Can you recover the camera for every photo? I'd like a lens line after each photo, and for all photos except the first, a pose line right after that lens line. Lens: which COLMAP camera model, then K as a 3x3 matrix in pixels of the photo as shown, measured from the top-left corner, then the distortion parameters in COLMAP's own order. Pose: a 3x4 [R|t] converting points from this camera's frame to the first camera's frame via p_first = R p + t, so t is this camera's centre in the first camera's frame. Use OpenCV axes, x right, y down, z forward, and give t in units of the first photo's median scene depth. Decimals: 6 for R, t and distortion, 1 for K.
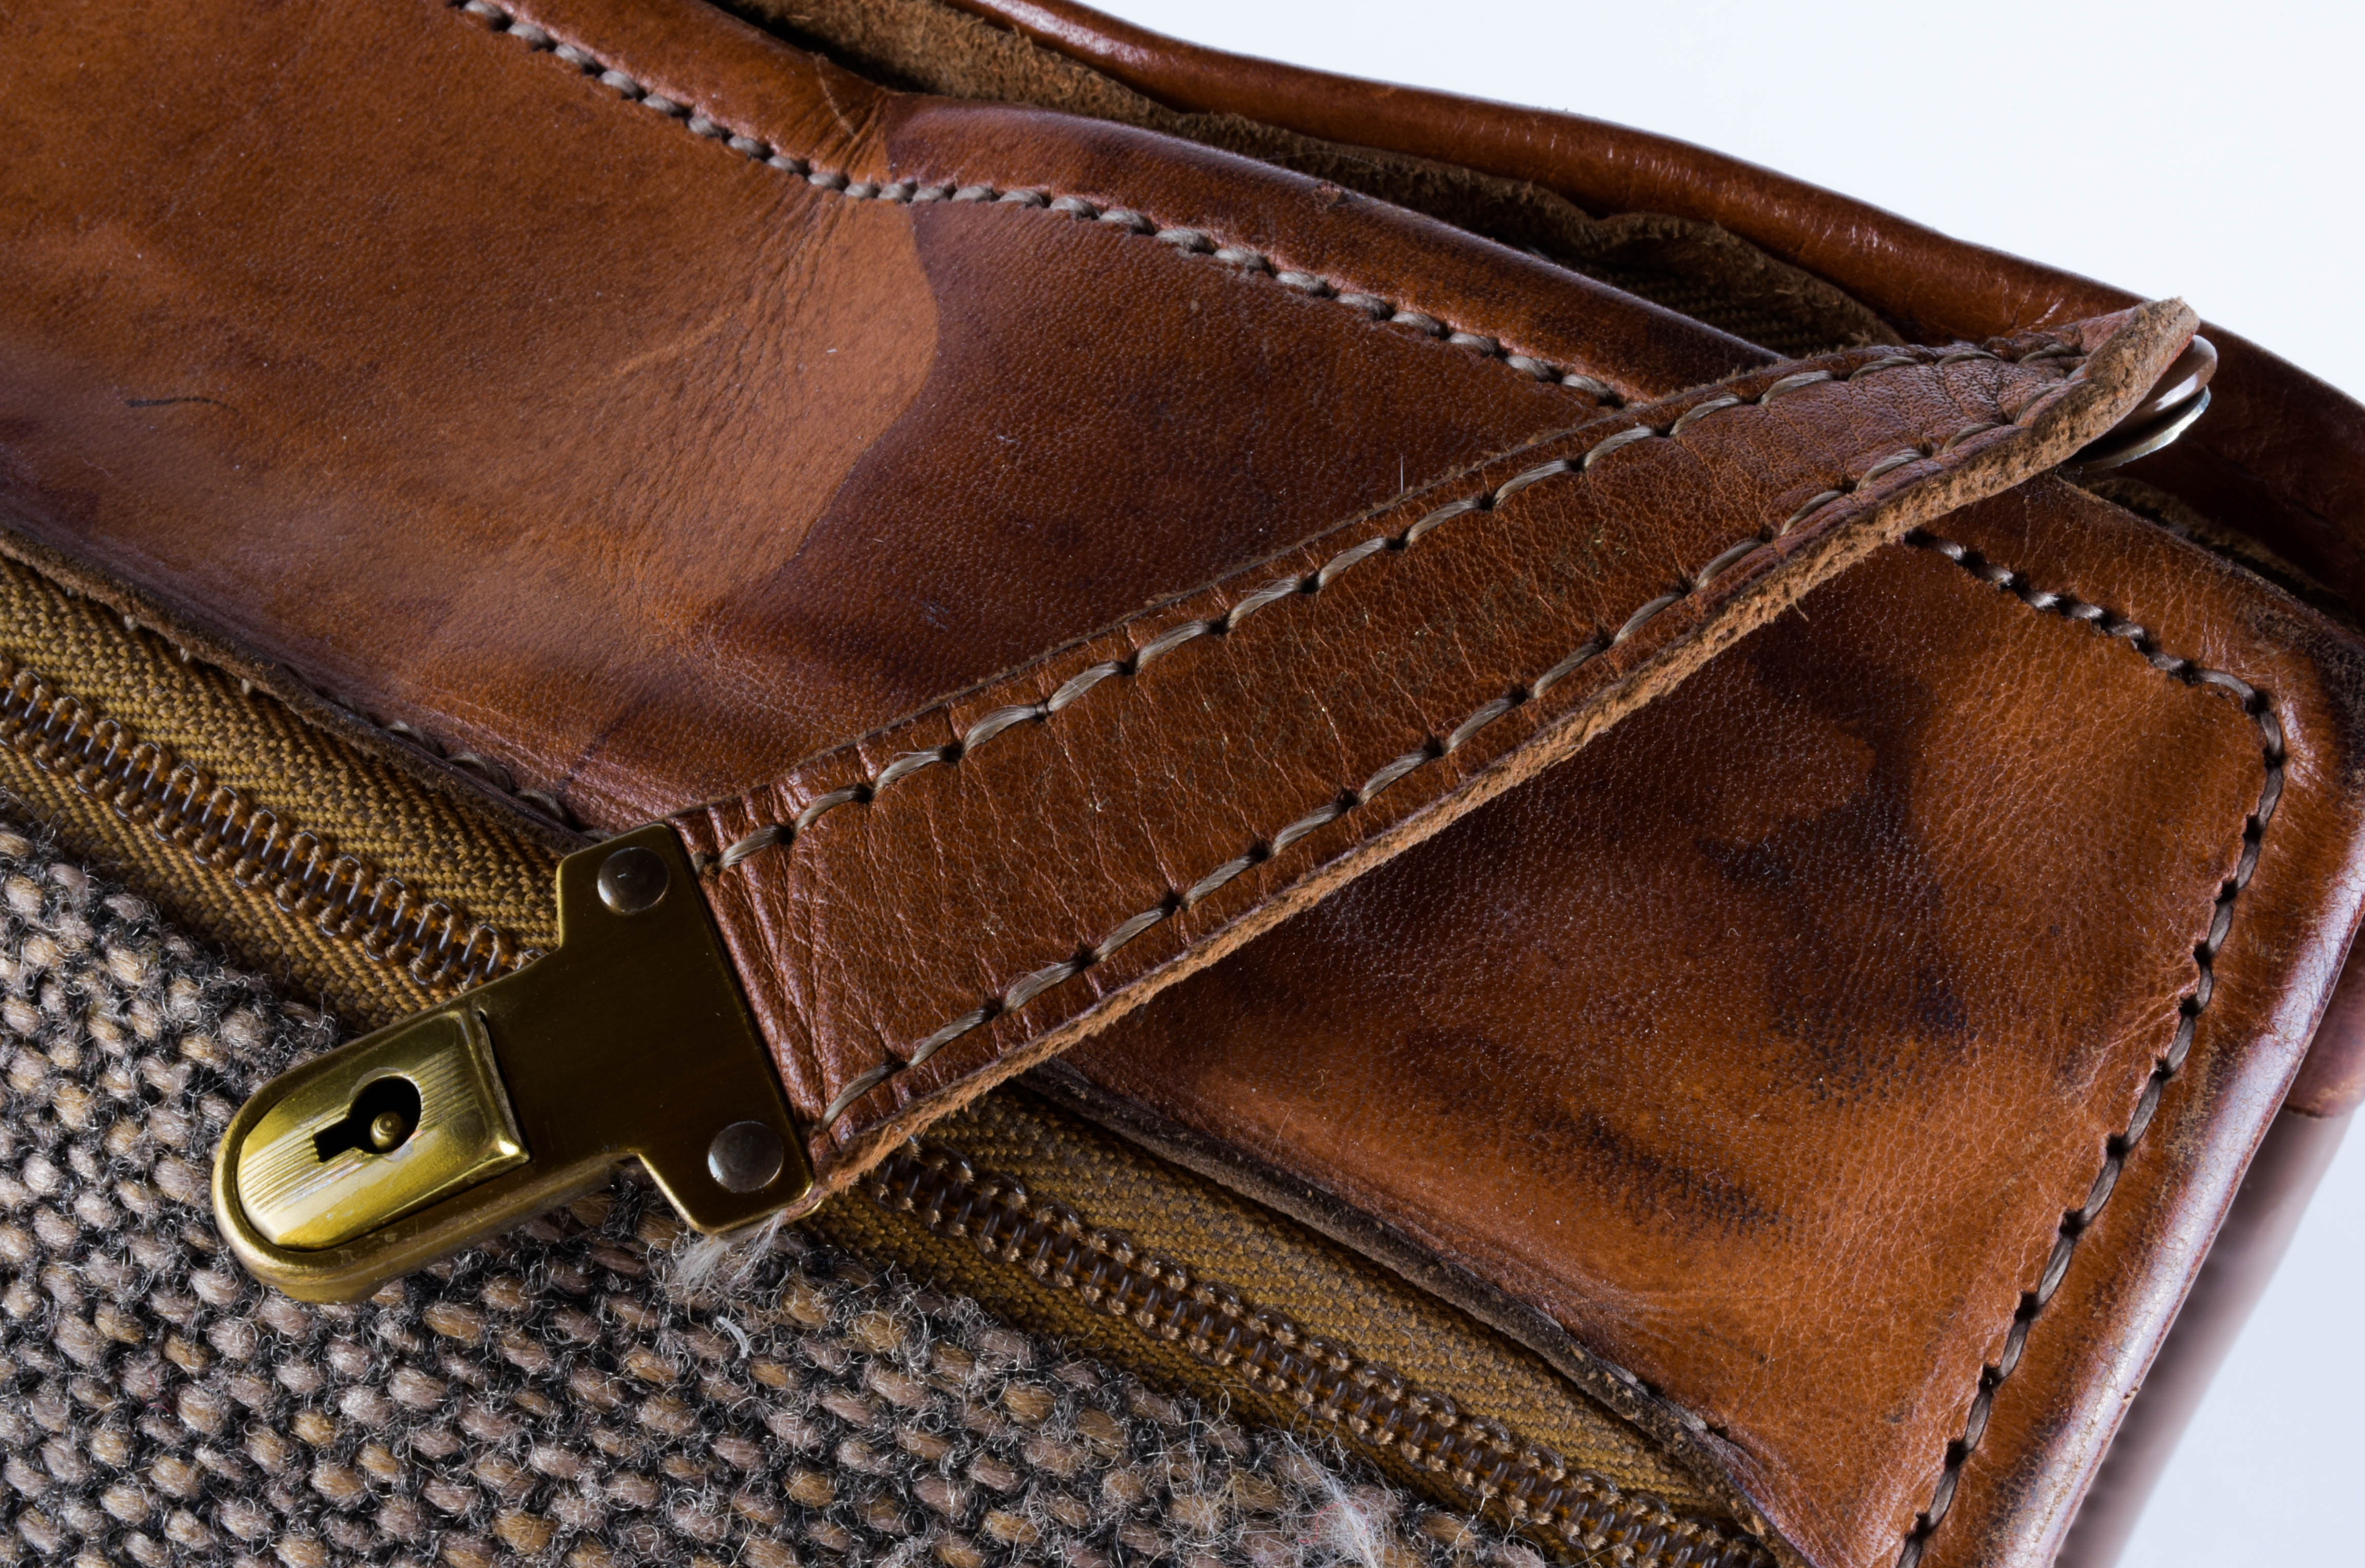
lens RADIAL K [[3517.4, 0, 1183.3], [0, 3517.4, 783.1], [0, 0, 1]] dist [0.051584, 0.000000]
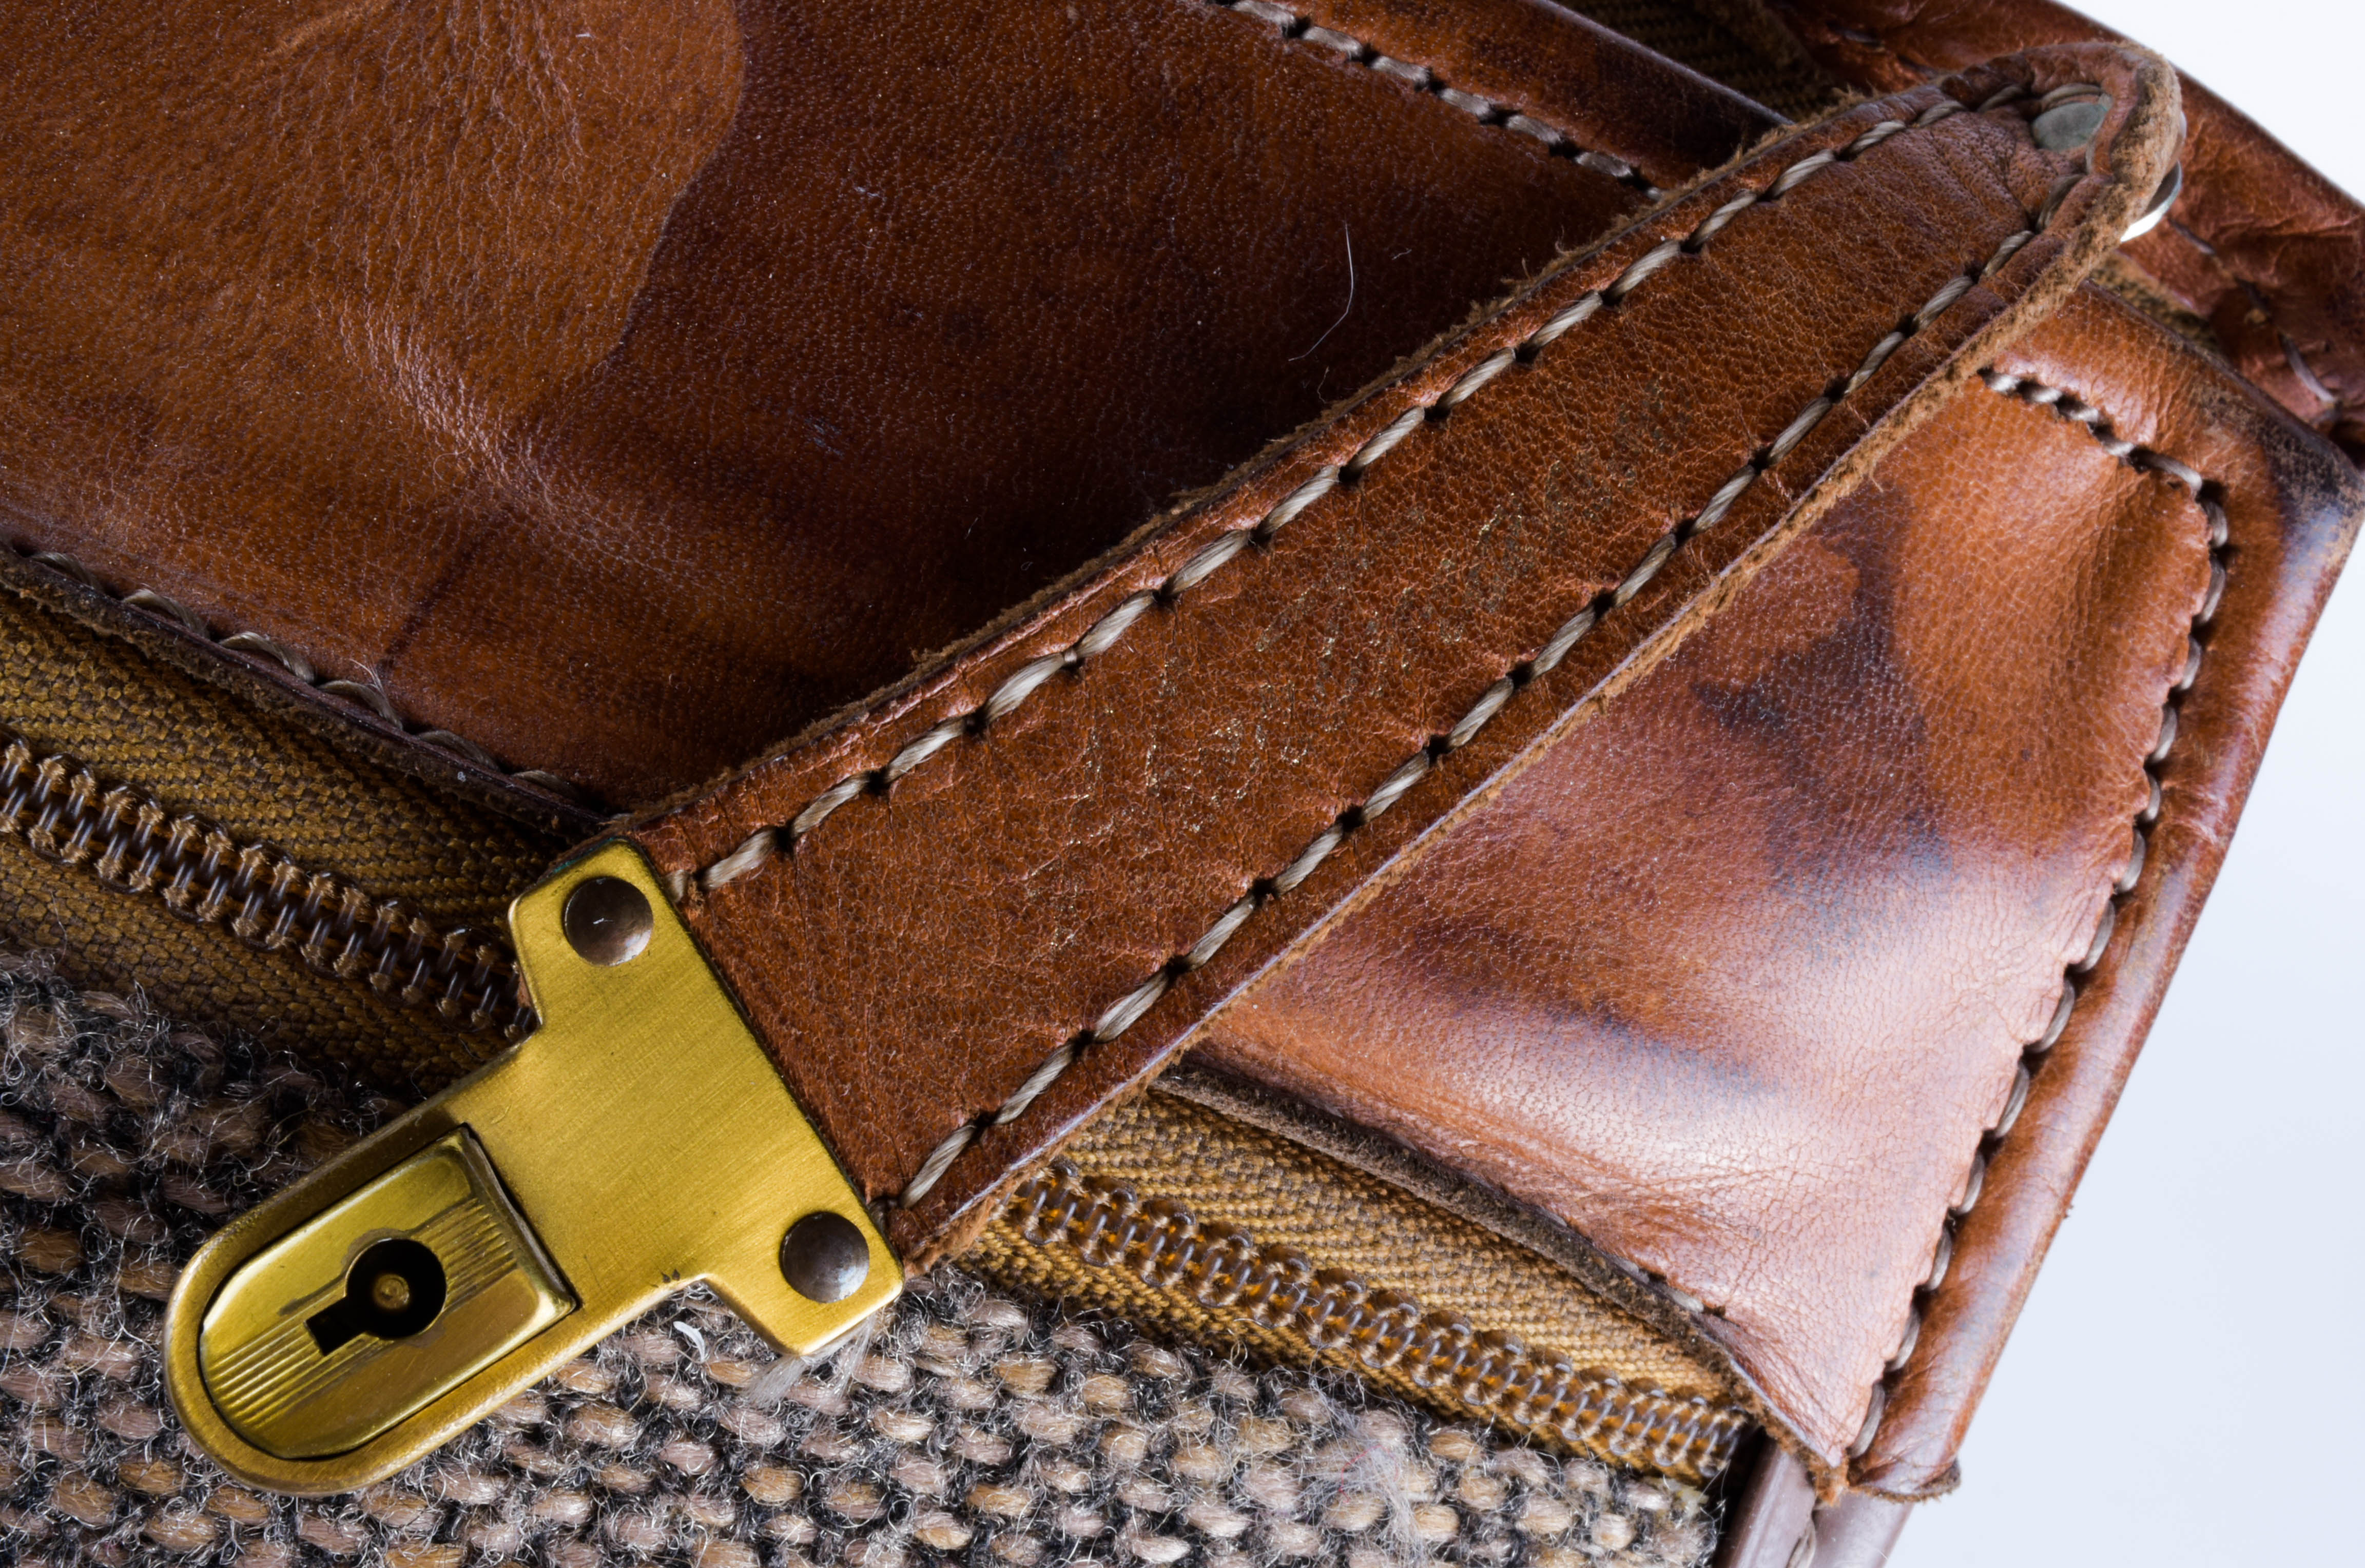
lens RADIAL K [[3754.4, 0, 1181.6], [0, 3754.4, 786.2], [0, 0, 1]] dist [0.027198, 0.000000]
pose [[0.937878, -0.072611, 0.339281, -0.308414], [-0.024339, 0.961680, 0.273093, -0.219892], [-0.346109, -0.264385, 0.900172, 0.166307]]
